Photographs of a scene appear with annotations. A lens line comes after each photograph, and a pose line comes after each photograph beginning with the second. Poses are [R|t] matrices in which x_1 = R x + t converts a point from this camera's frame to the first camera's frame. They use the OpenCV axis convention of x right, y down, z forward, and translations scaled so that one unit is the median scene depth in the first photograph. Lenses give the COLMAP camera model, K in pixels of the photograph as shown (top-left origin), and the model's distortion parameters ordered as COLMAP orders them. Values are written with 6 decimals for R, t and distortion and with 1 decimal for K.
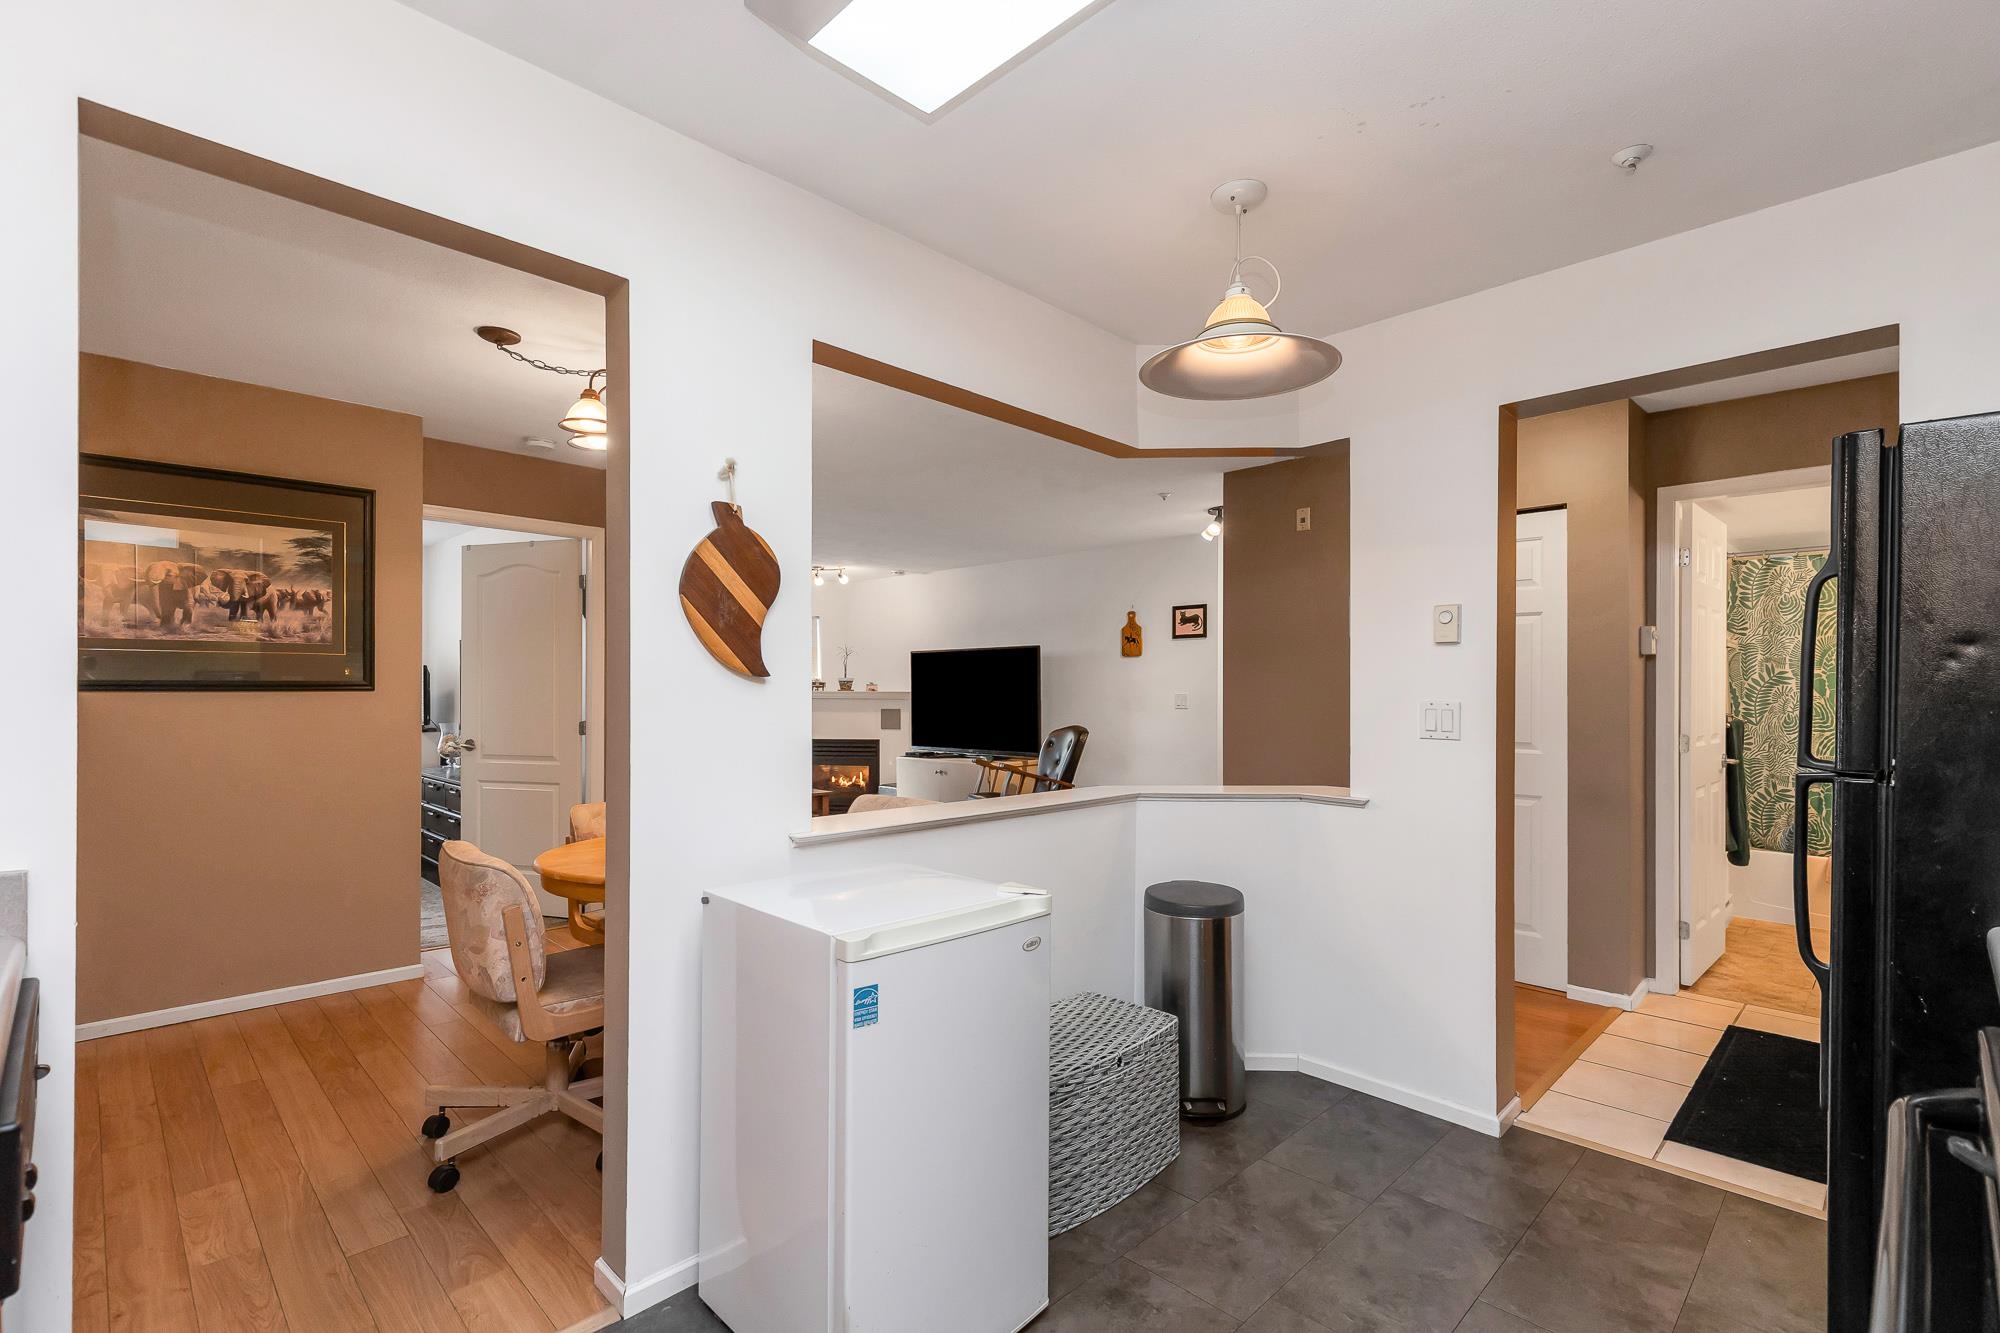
lens RADIAL K [[912.3, 0, 998.5], [0, 912.3, 695.7], [0, 0, 1]] dist [0.003470, -0.000351]
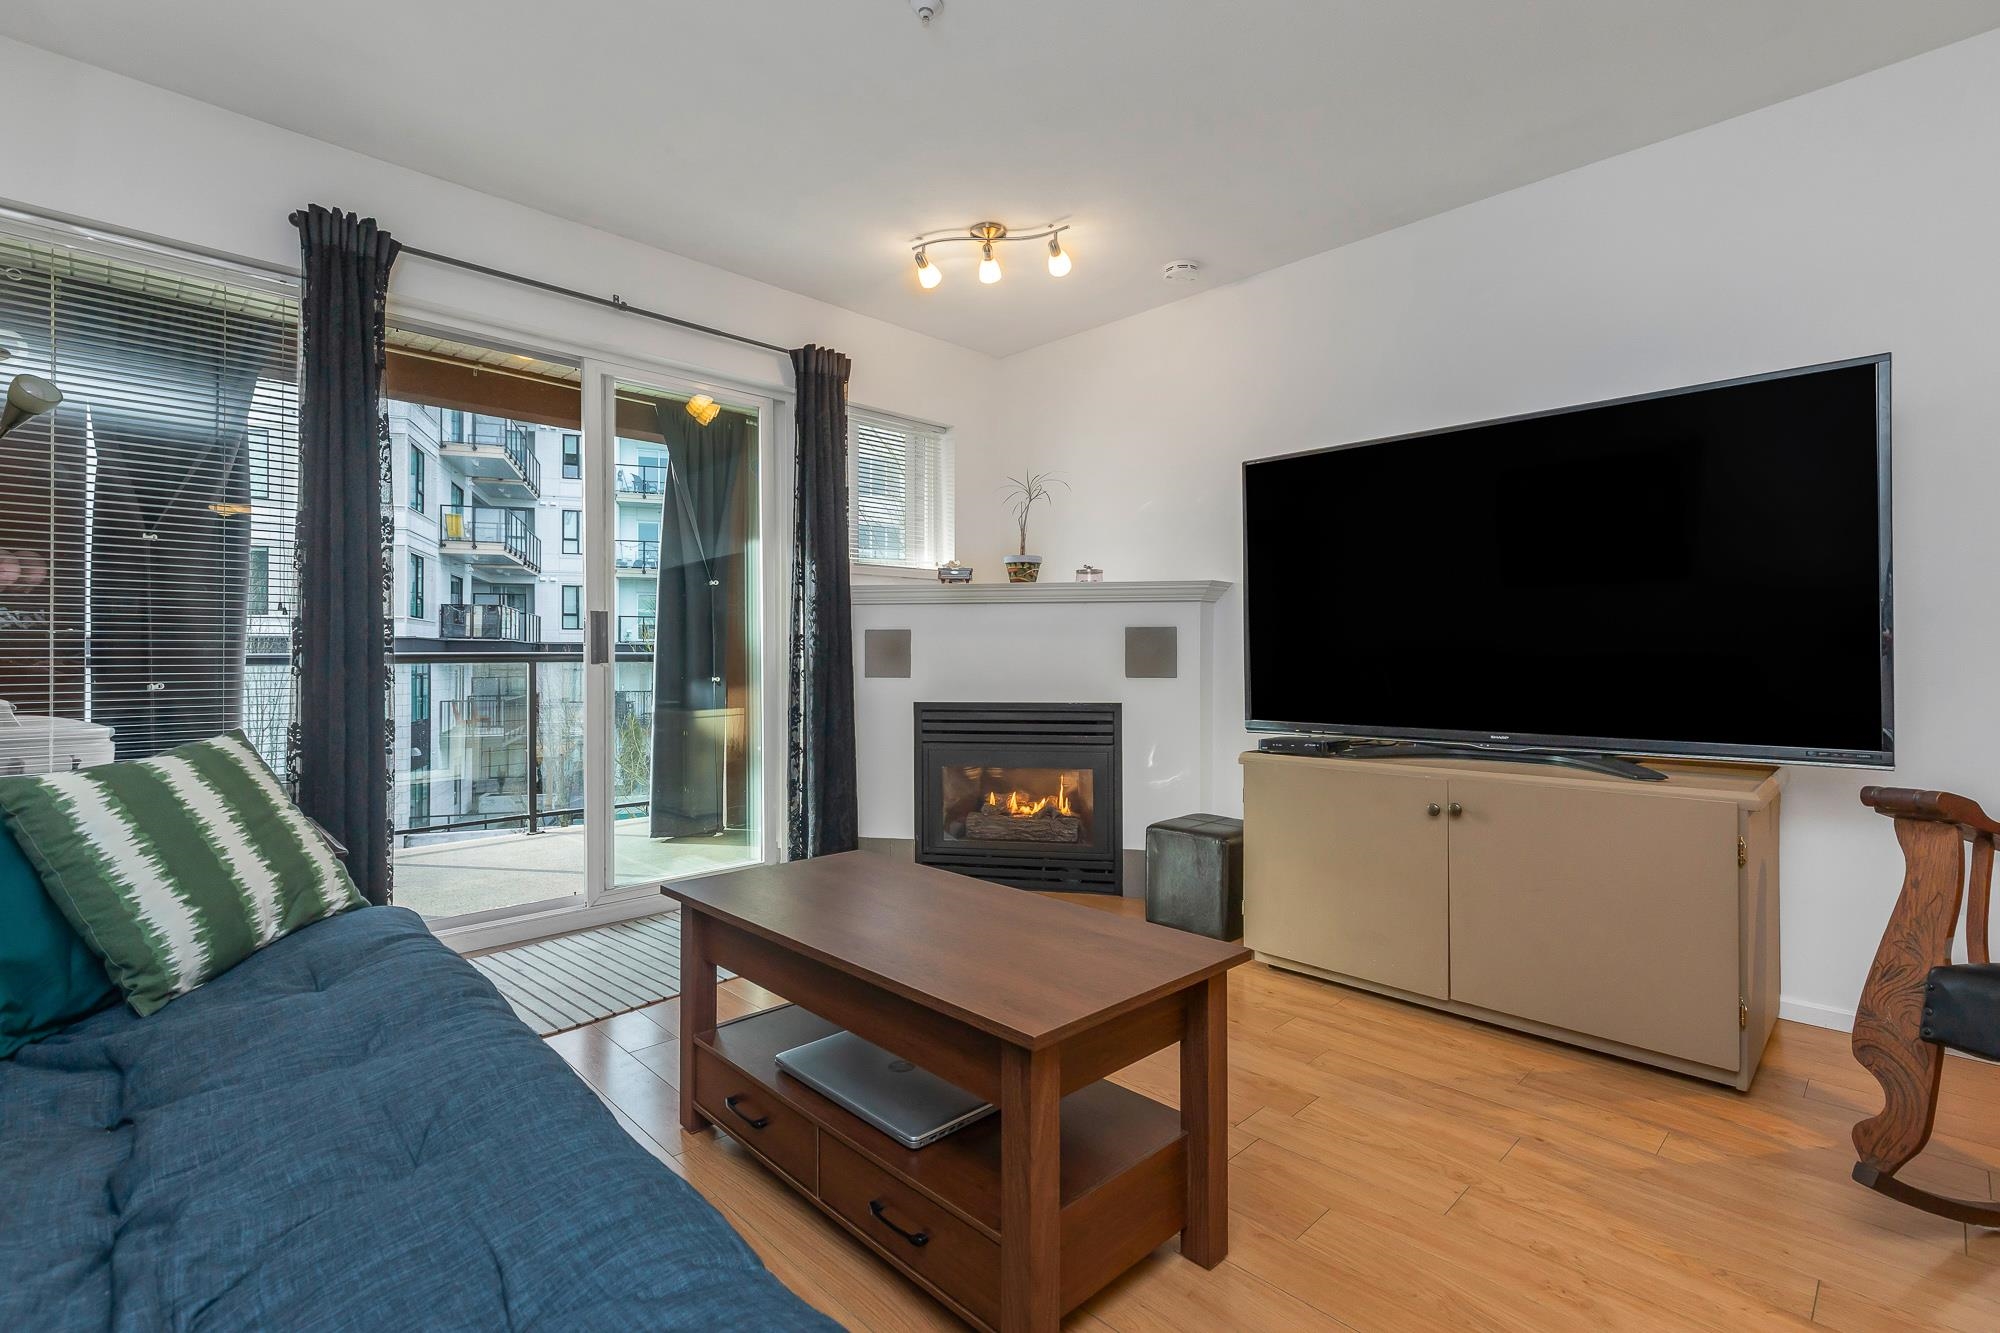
lens RADIAL K [[921.5, 0, 1001.4], [0, 921.5, 652.1], [0, 0, 1]] dist [-0.000046, -0.000255]
pose [[0.999985, 0.000624, -0.005382, -0.446988], [-0.000645, 0.999992, -0.003956, 0.068167], [0.005379, 0.003959, 0.999978, 1.487940]]
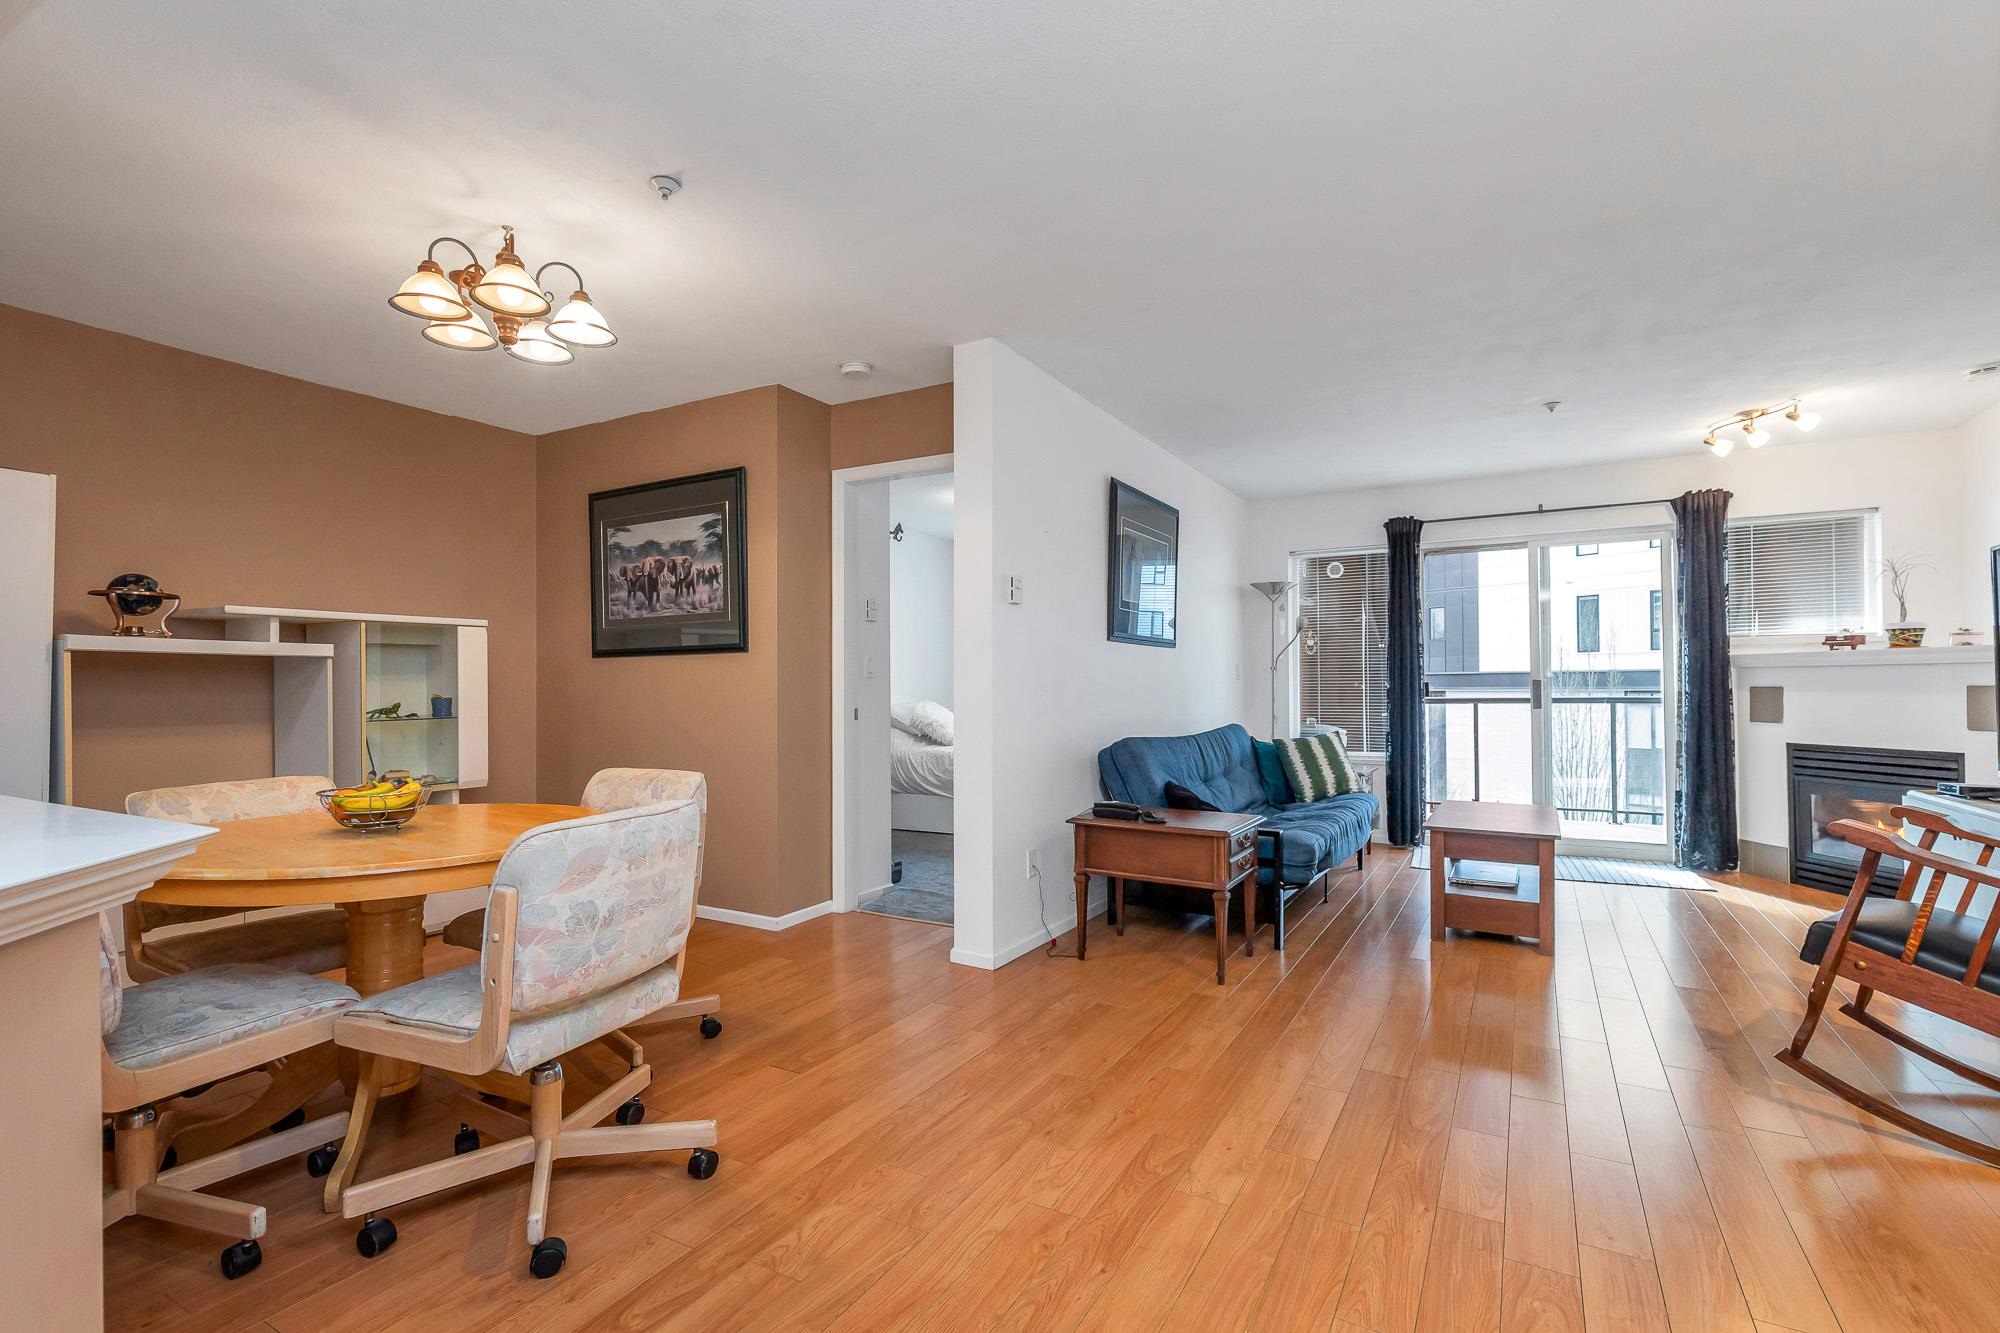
lens RADIAL K [[916.2, 0, 999.9], [0, 916.2, 676.0], [0, 0, 1]] dist [0.008081, 0.000005]
pose [[0.259747, -0.015656, -0.965550, 0.459636], [0.001076, 0.999873, -0.015923, 0.042537], [0.965676, 0.003097, 0.259731, 1.056230]]
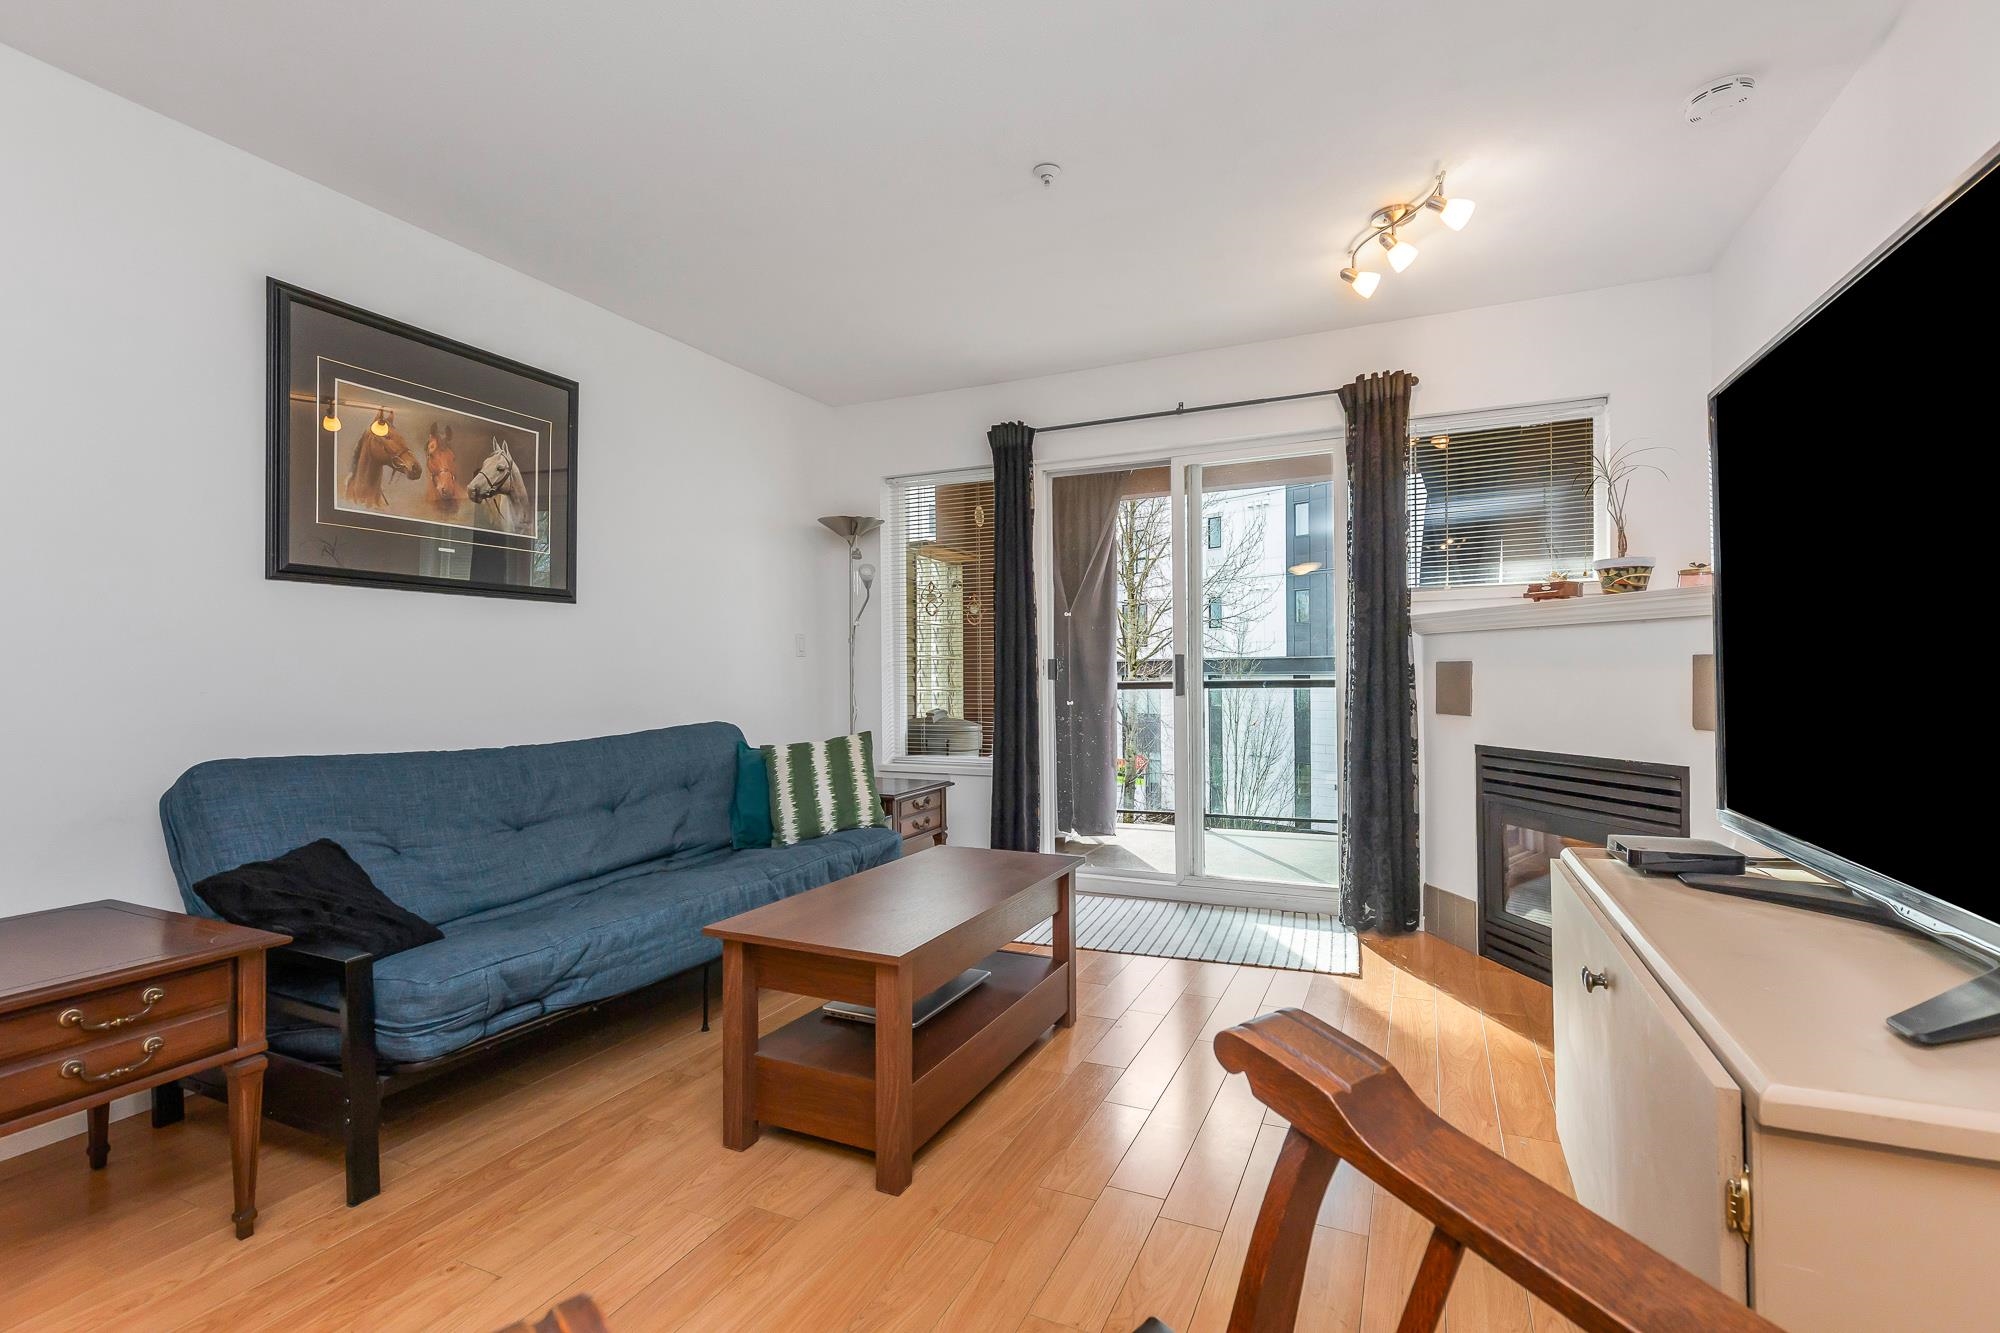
lens RADIAL K [[918.5, 0, 991.1], [0, 918.5, 679.4], [0, 0, 1]] dist [0.004735, -0.000016]
pose [[0.342819, 0.000226, -0.939401, 0.135781], [0.008018, 0.999963, 0.003166, 0.049686], [0.939367, -0.008618, 0.342805, 1.770497]]
